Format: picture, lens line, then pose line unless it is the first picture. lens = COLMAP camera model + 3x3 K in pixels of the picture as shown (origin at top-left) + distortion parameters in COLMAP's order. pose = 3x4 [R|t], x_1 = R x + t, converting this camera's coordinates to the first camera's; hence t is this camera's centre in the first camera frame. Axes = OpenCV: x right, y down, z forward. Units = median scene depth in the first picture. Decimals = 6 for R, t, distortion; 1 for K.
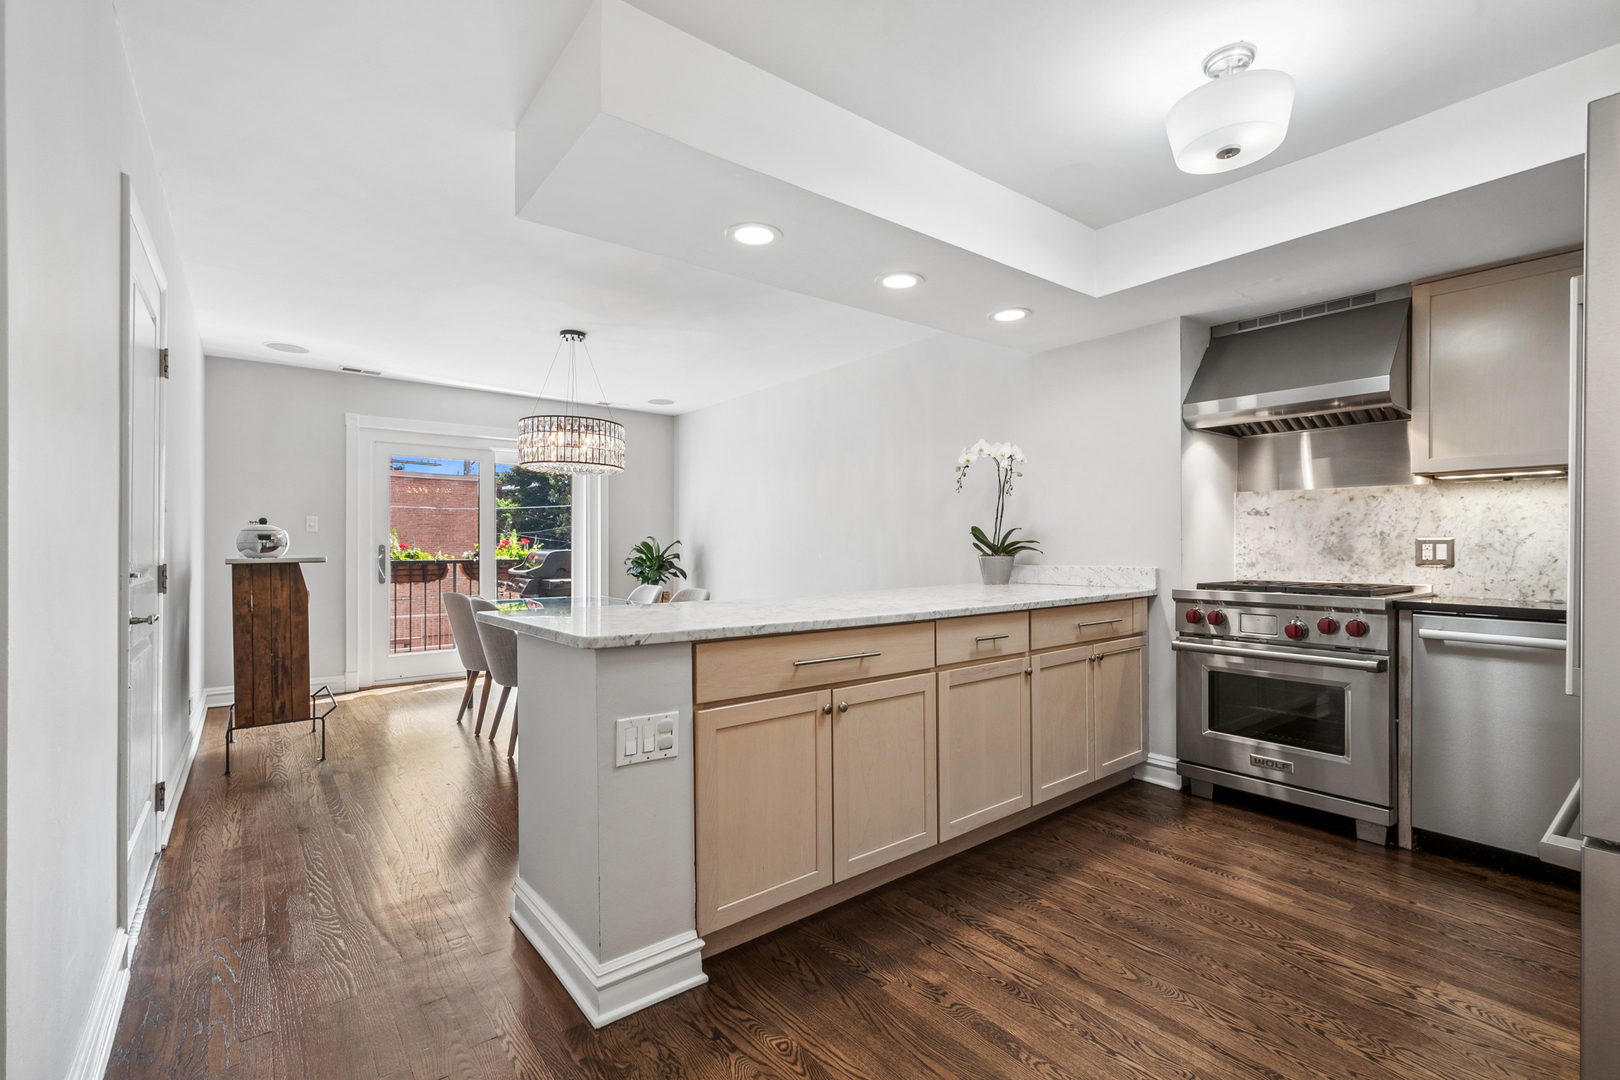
lens RADIAL K [[709.1, 0, 817.7], [0, 709.1, 544.0], [0, 0, 1]] dist [-0.001849, -0.000397]
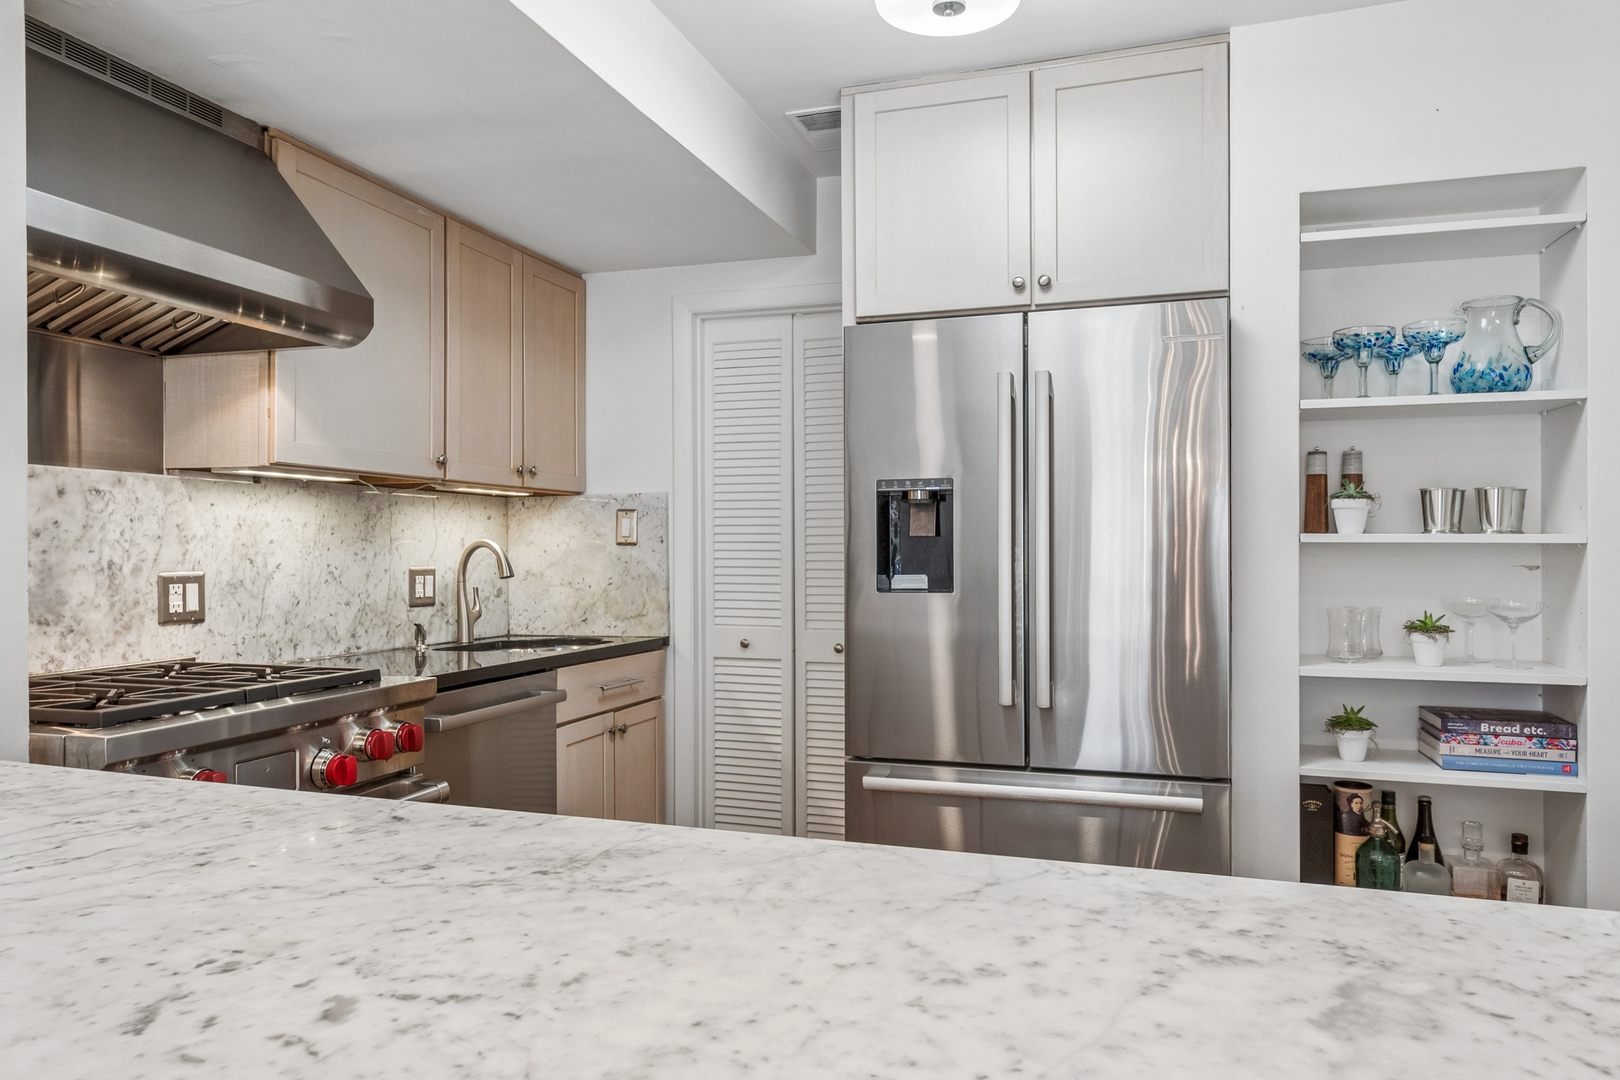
lens RADIAL K [[1070.7, 0, 813.2], [0, 1070.7, 545.4], [0, 0, 1]] dist [0.008261, -0.005922]
pose [[-0.550278, 0.001341, 0.834981, -0.121497], [-0.000254, 0.999998, -0.001773, -0.029162], [-0.834982, -0.001187, -0.550277, 1.052259]]
